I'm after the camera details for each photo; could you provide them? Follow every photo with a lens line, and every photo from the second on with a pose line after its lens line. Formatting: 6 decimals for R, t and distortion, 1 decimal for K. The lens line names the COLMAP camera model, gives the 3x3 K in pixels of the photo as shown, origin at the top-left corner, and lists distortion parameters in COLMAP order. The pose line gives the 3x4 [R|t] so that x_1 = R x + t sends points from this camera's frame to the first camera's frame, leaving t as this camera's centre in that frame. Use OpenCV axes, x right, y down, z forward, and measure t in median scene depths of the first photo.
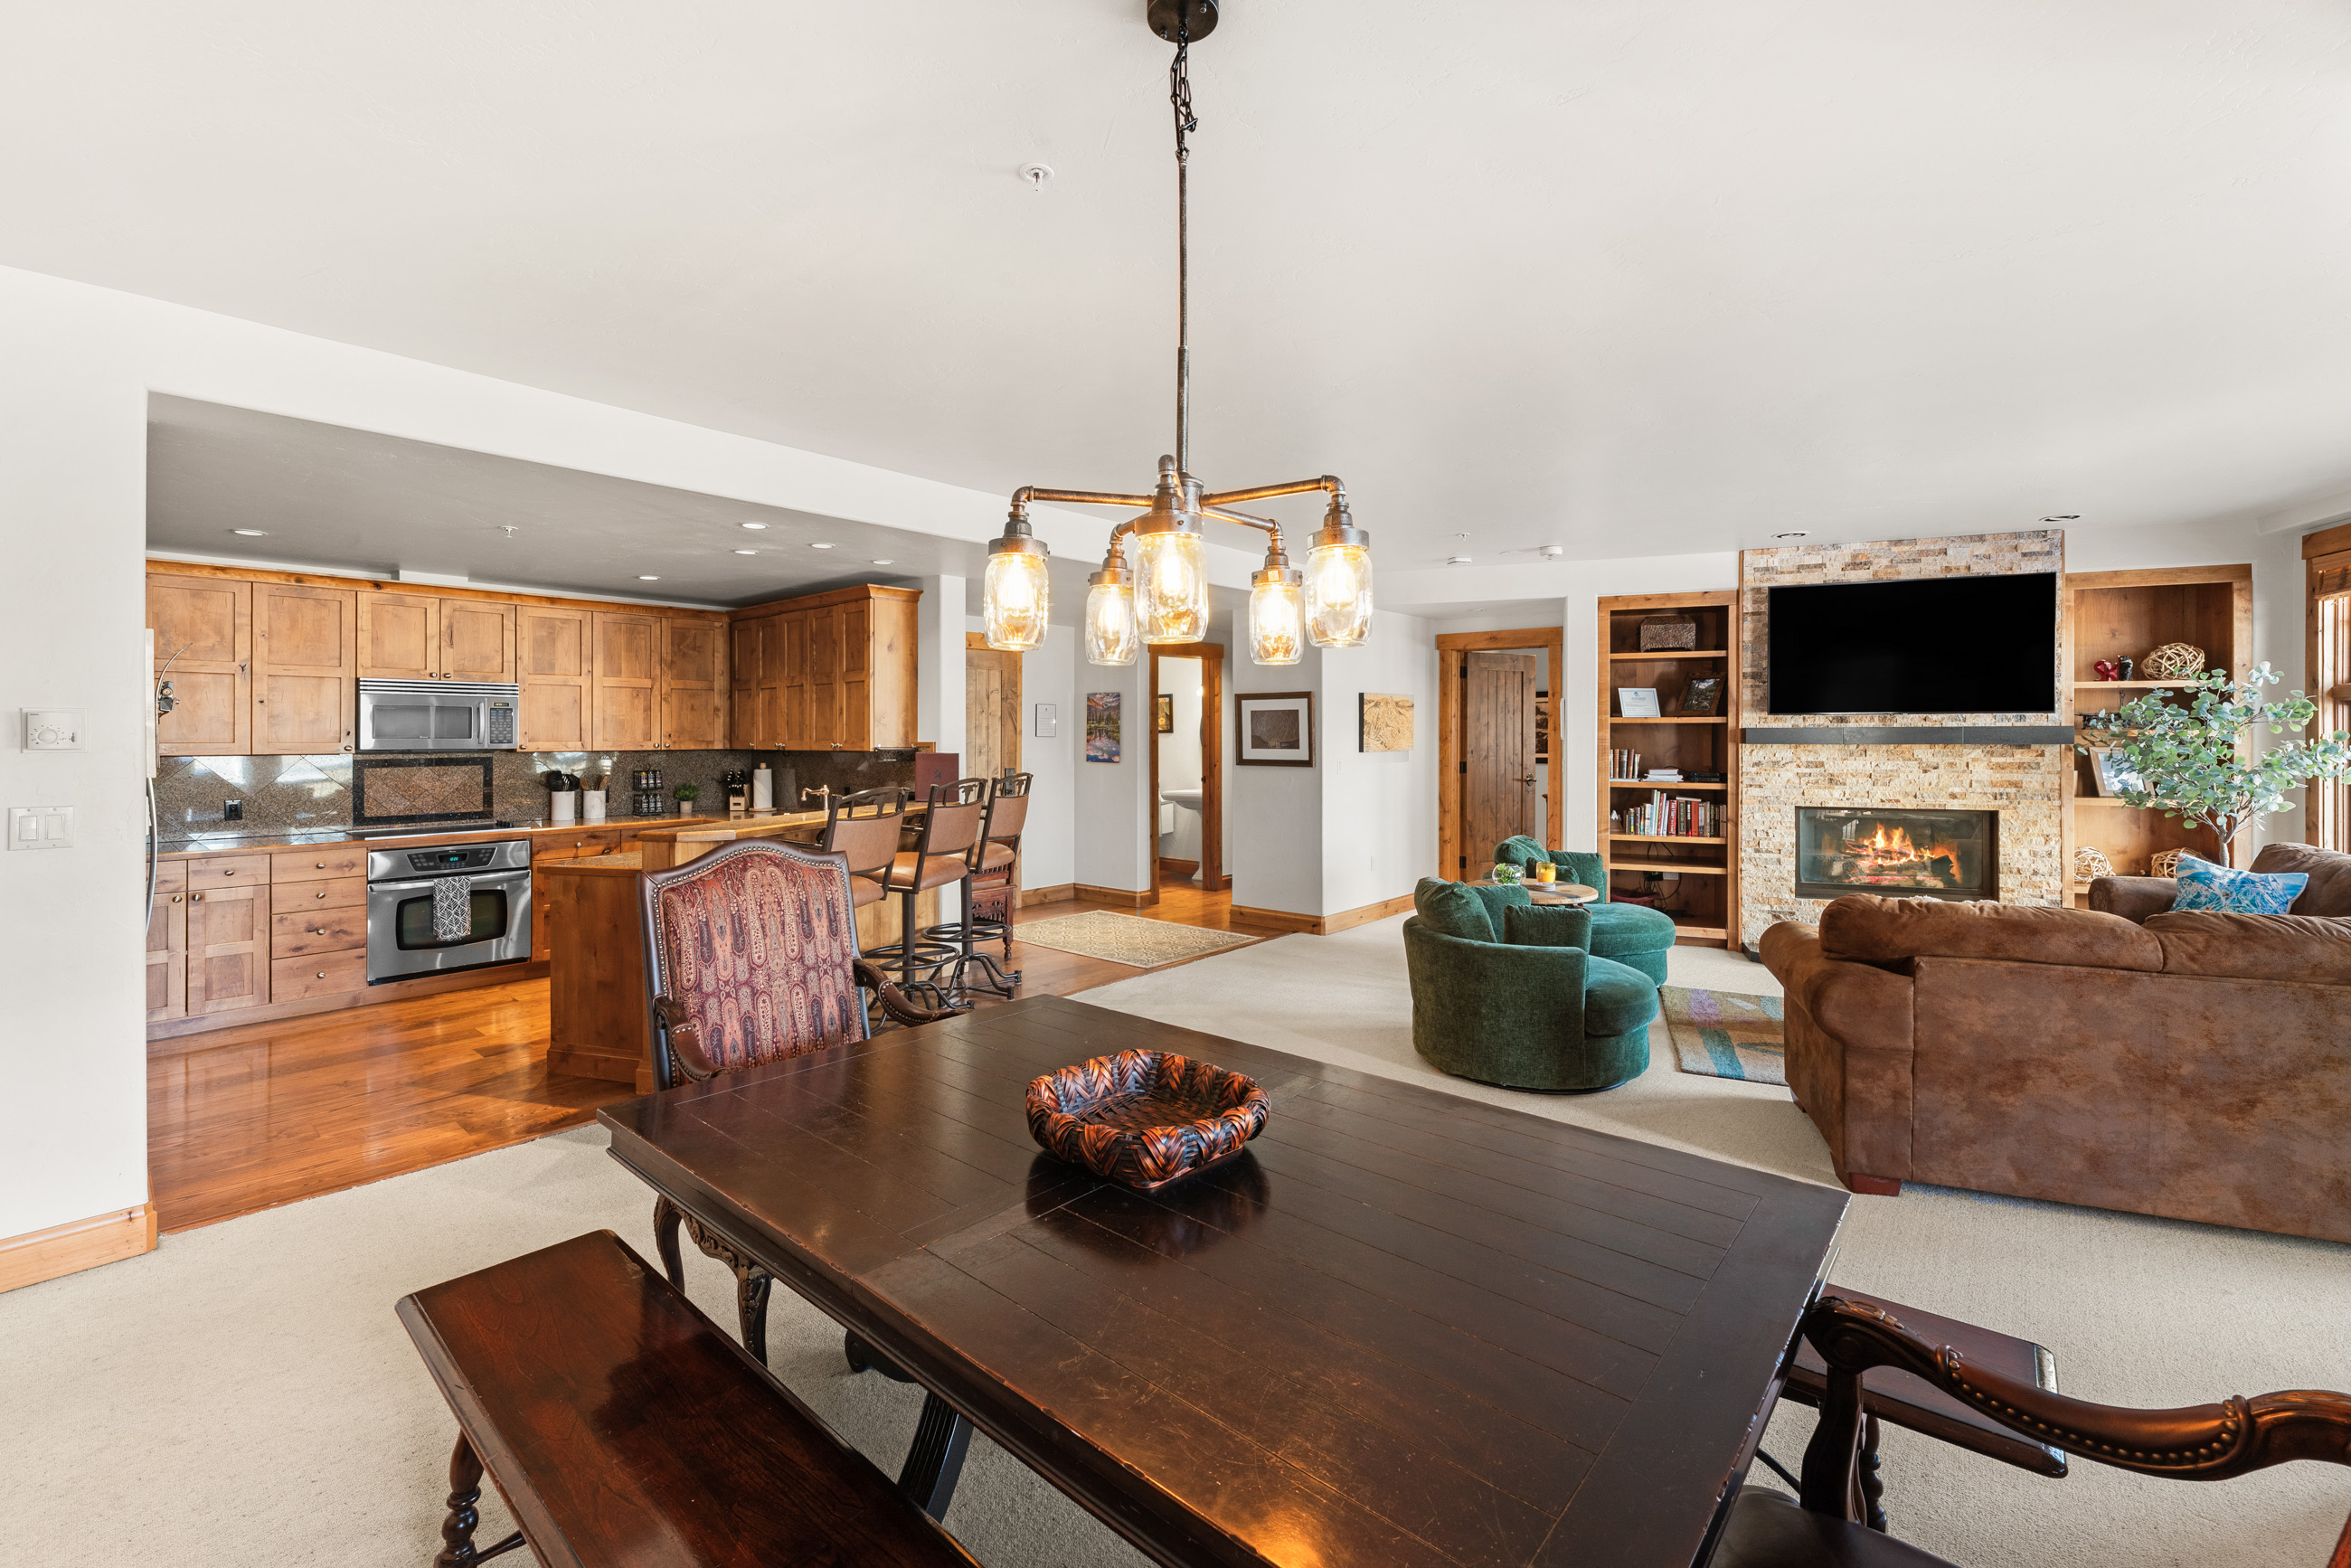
lens RADIAL K [[970.6, 0, 1167.4], [0, 970.6, 739.4], [0, 0, 1]] dist [0.003822, -0.000267]
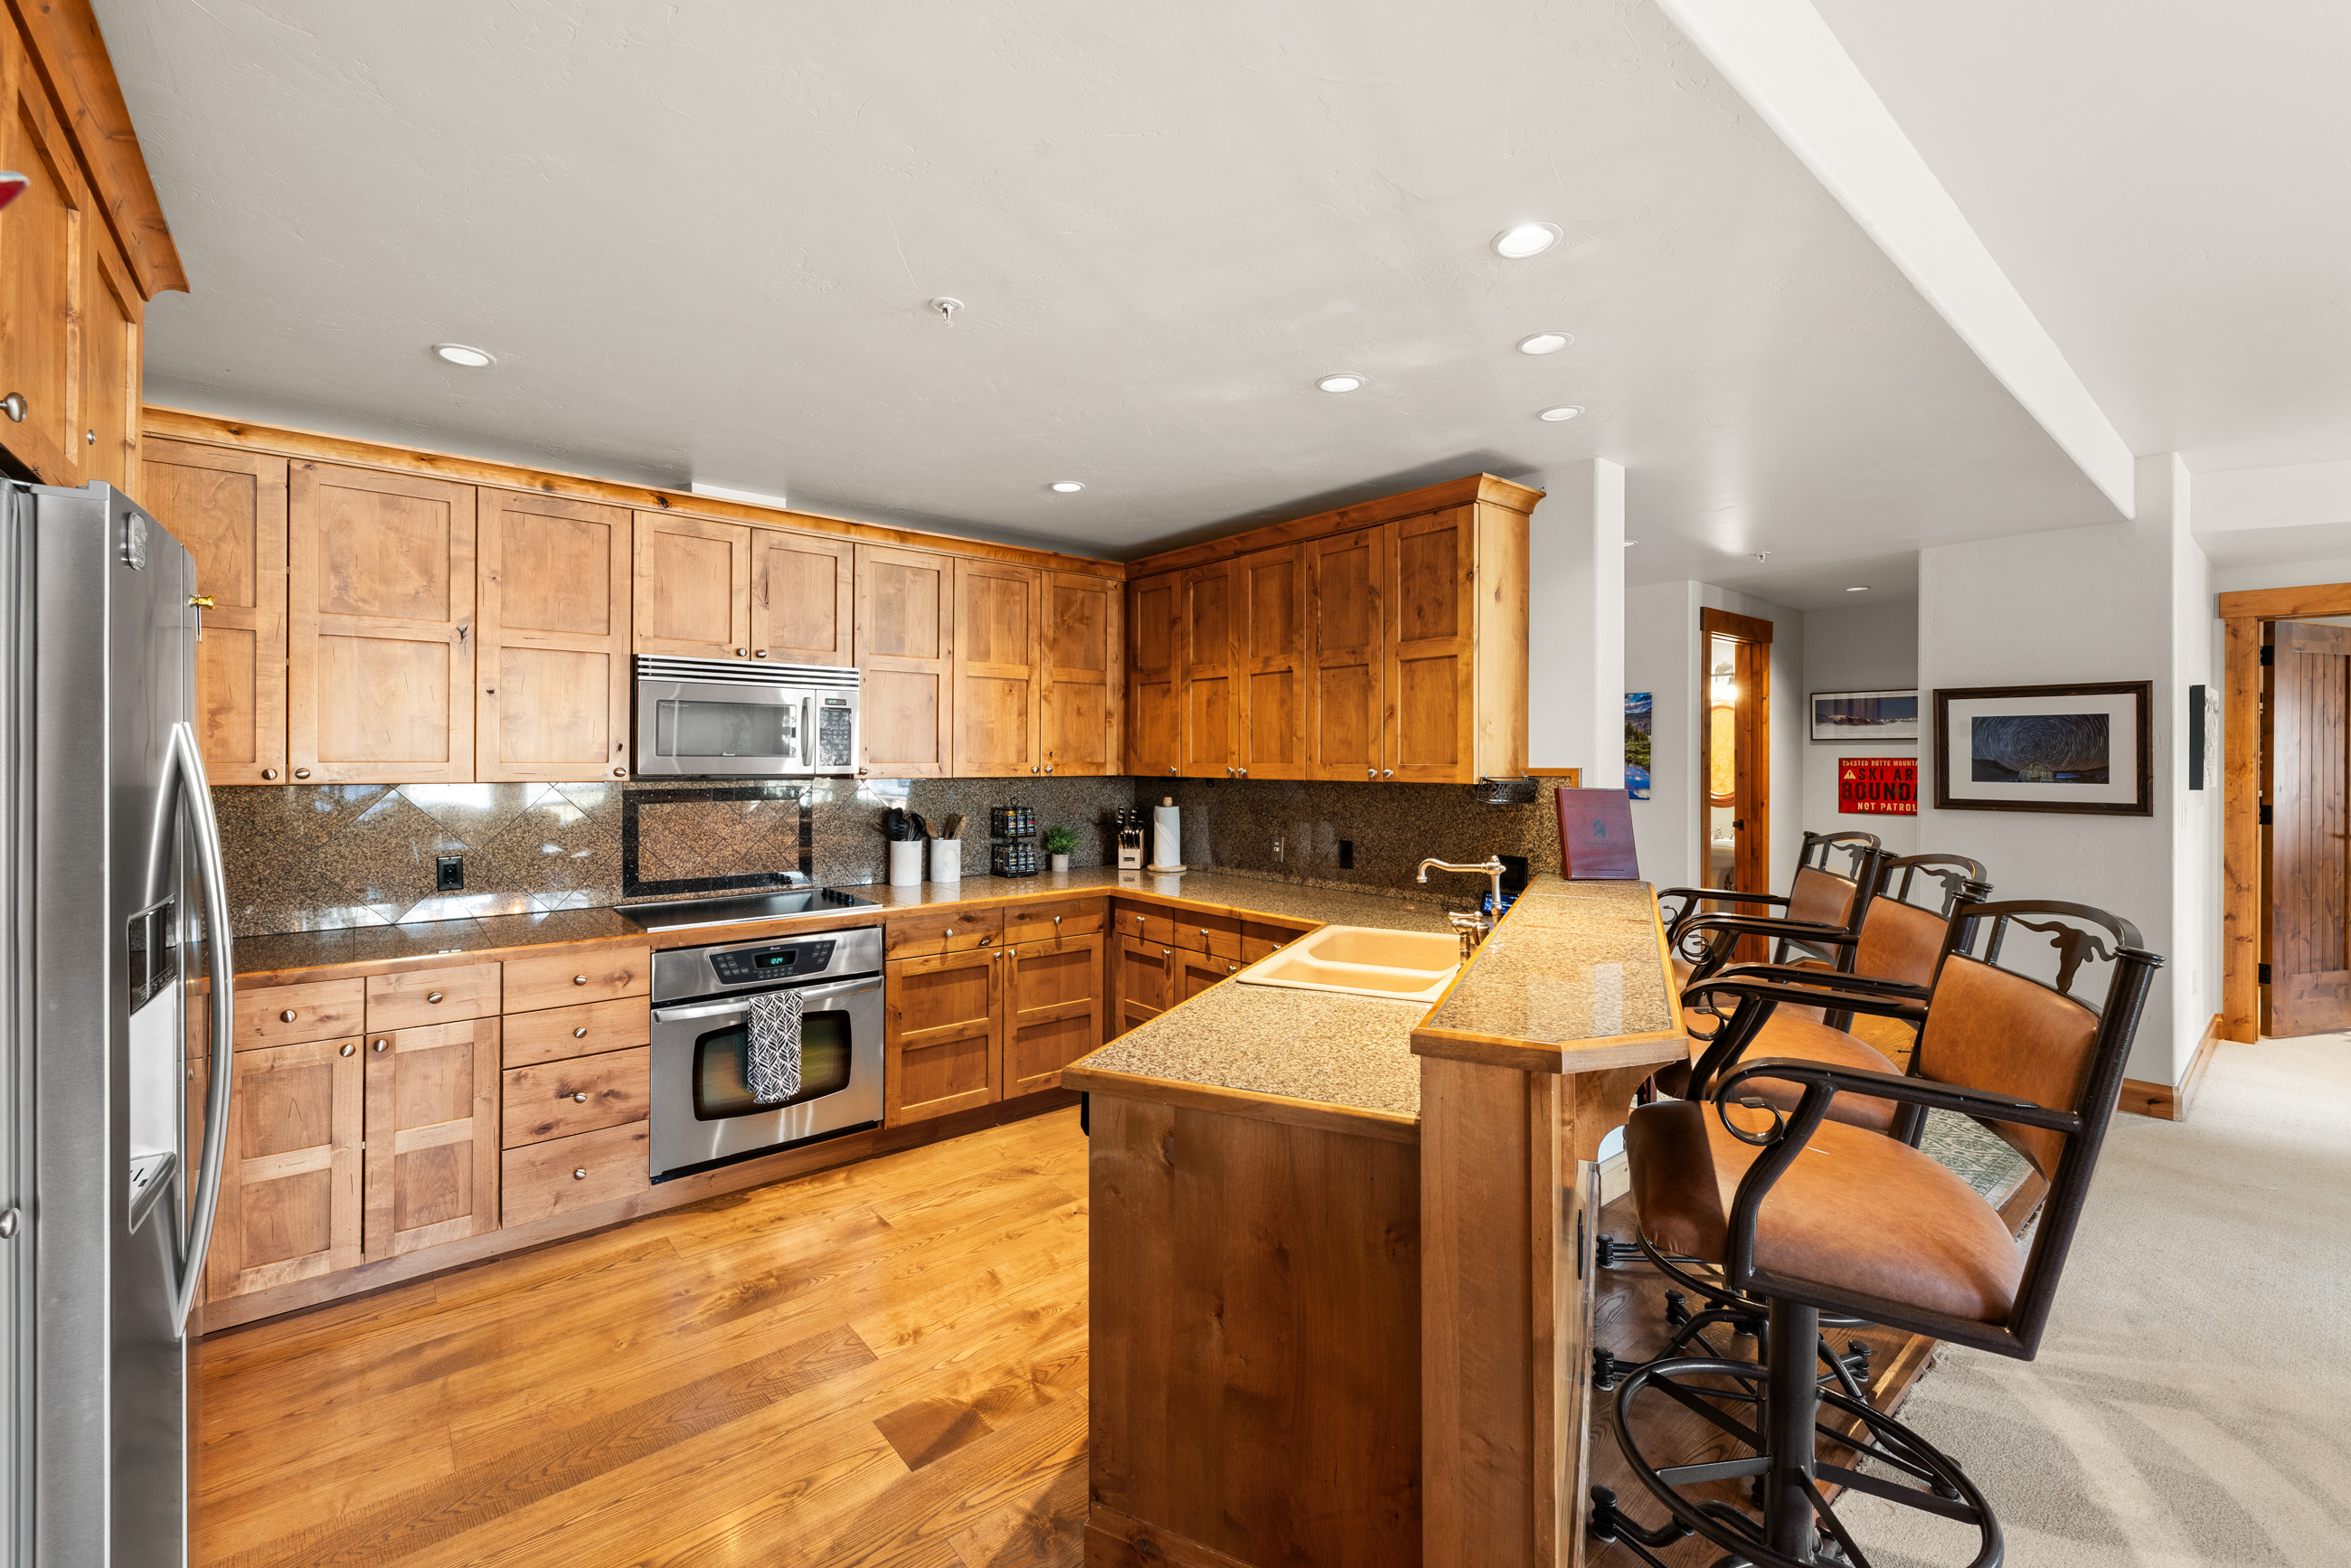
lens RADIAL K [[966.4, 0, 1152.2], [0, 966.4, 760.9], [0, 0, 1]] dist [0.004653, -0.000647]
pose [[0.986971, 0.006396, -0.160772, -0.368318], [-0.006465, 0.999979, 0.000095, -0.000015], [0.160770, 0.000945, 0.986991, 0.405912]]
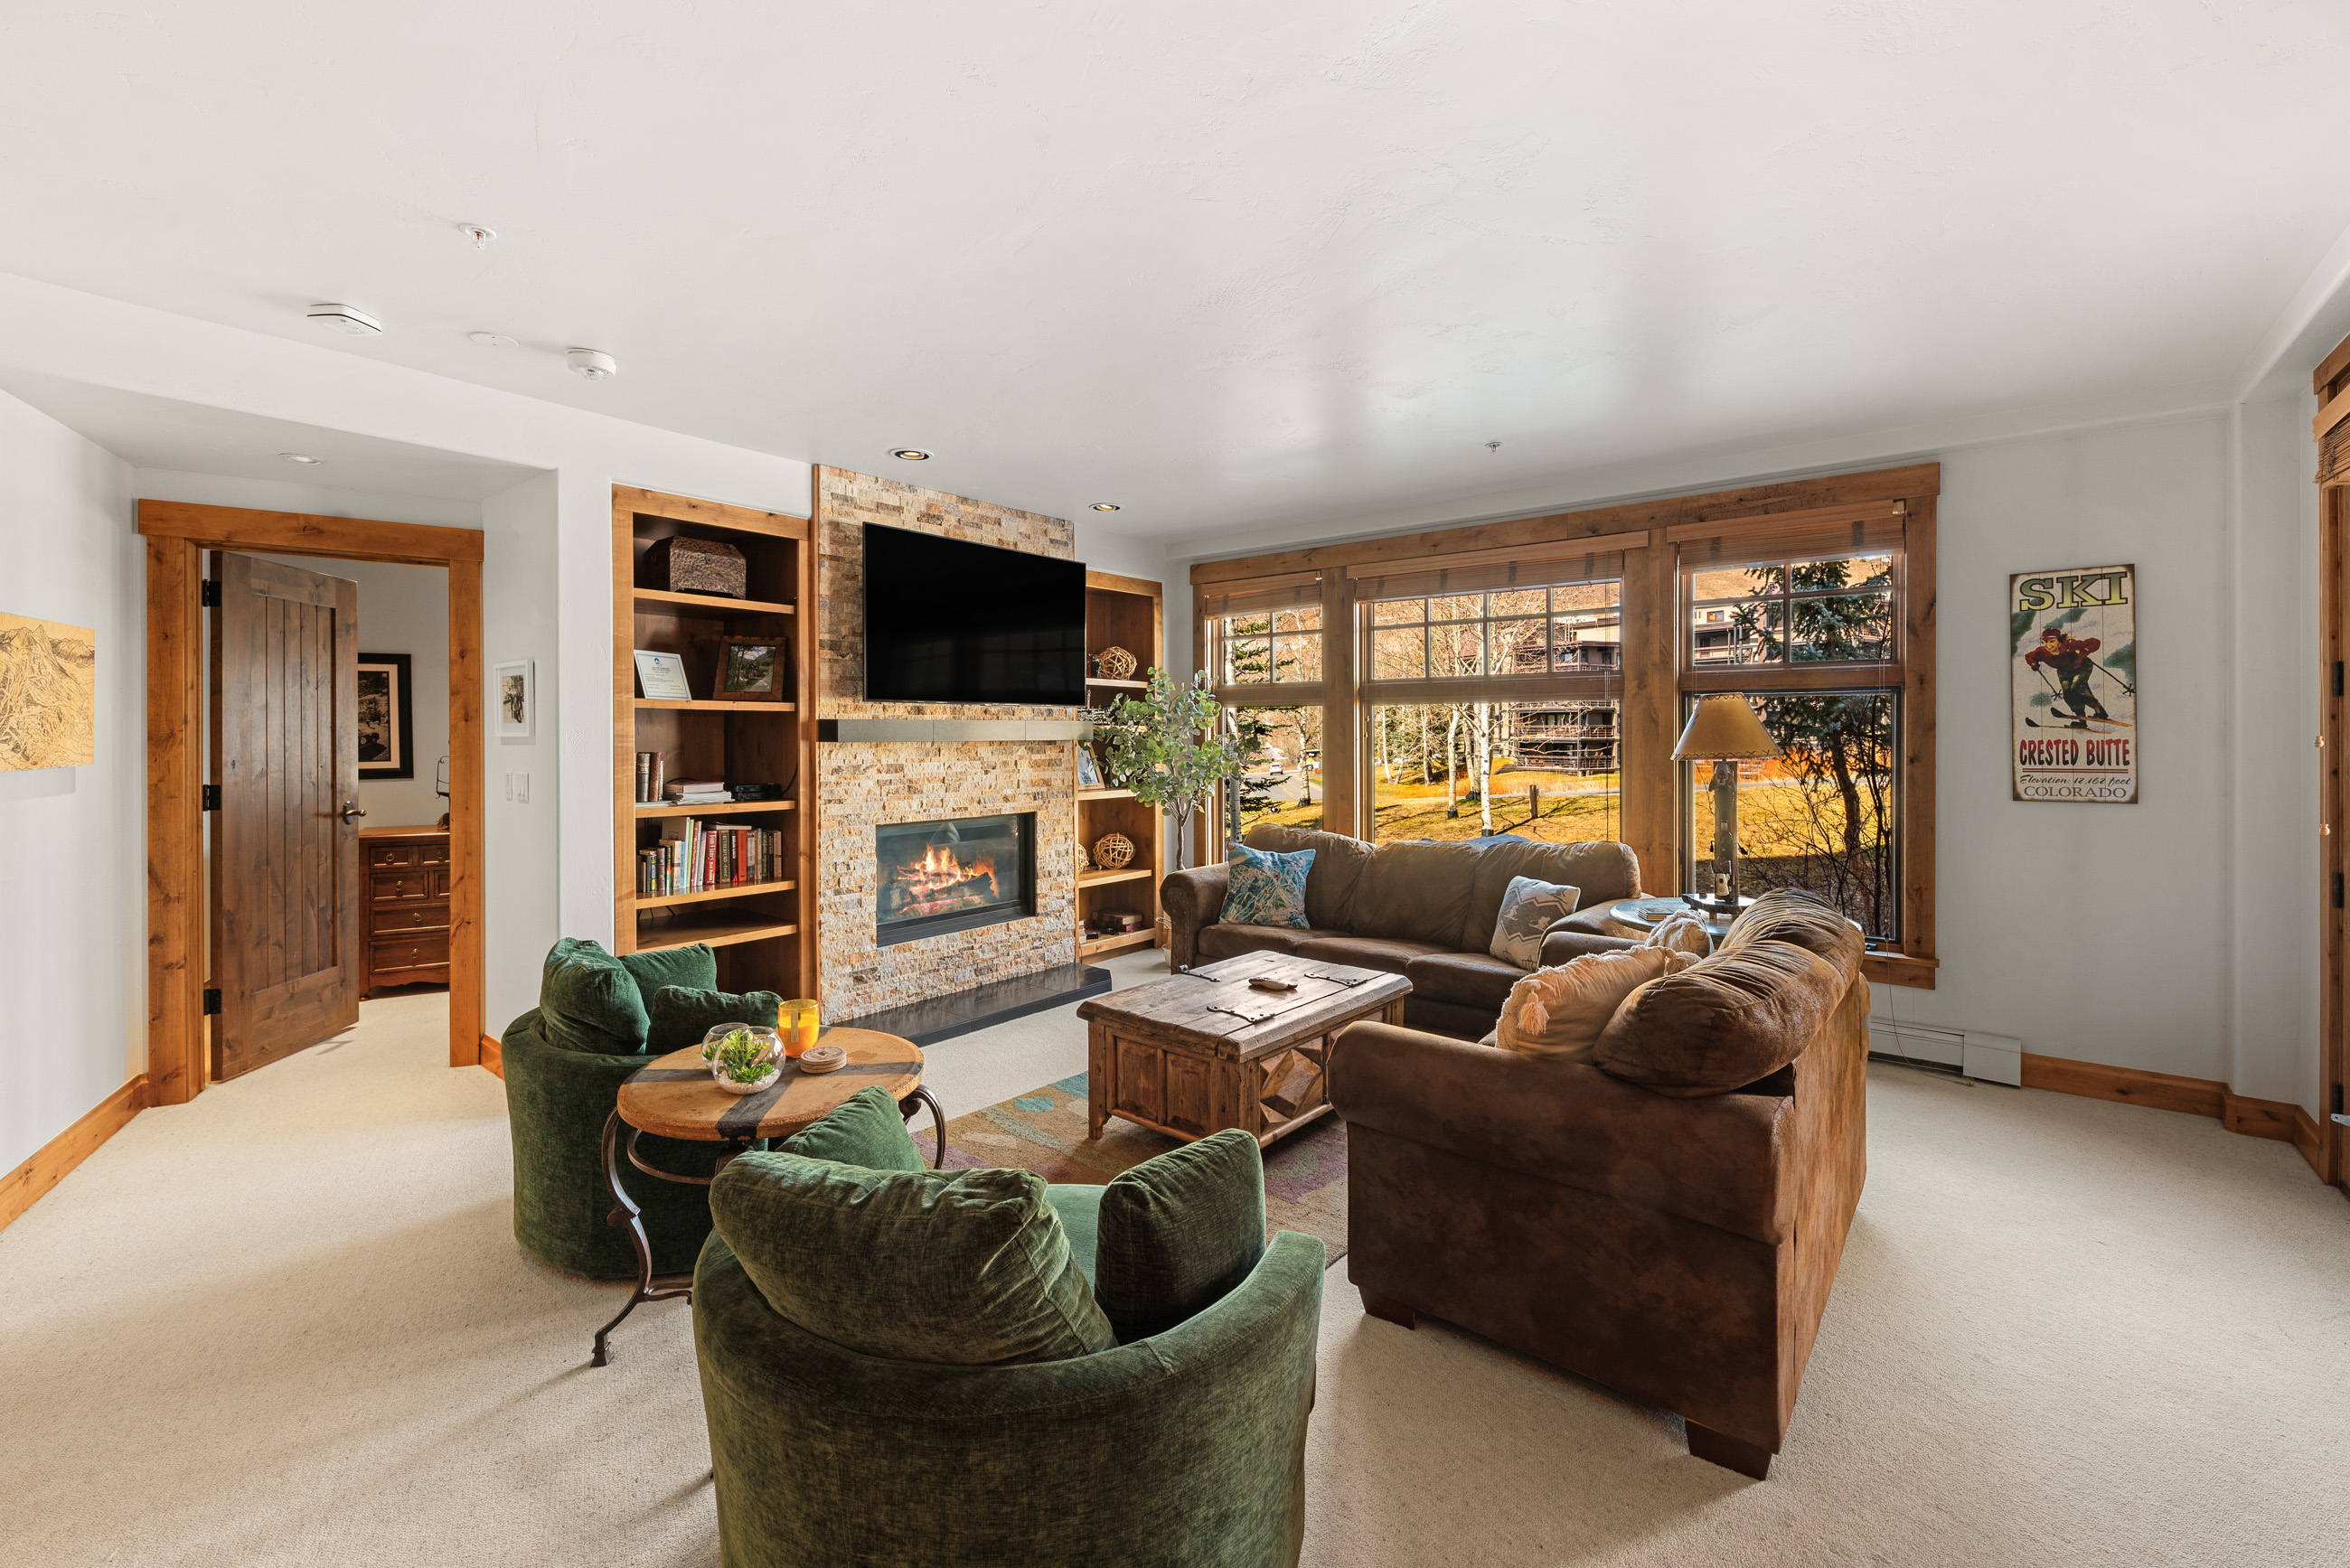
lens RADIAL K [[985.3, 0, 1156.3], [0, 985.3, 736.4], [0, 0, 1]] dist [0.008342, -0.000106]
pose [[0.319026, -0.002628, 0.947742, -0.001785], [0.004175, 0.999990, 0.001368, 0.000567], [-0.947737, 0.003521, 0.319034, 0.565114]]
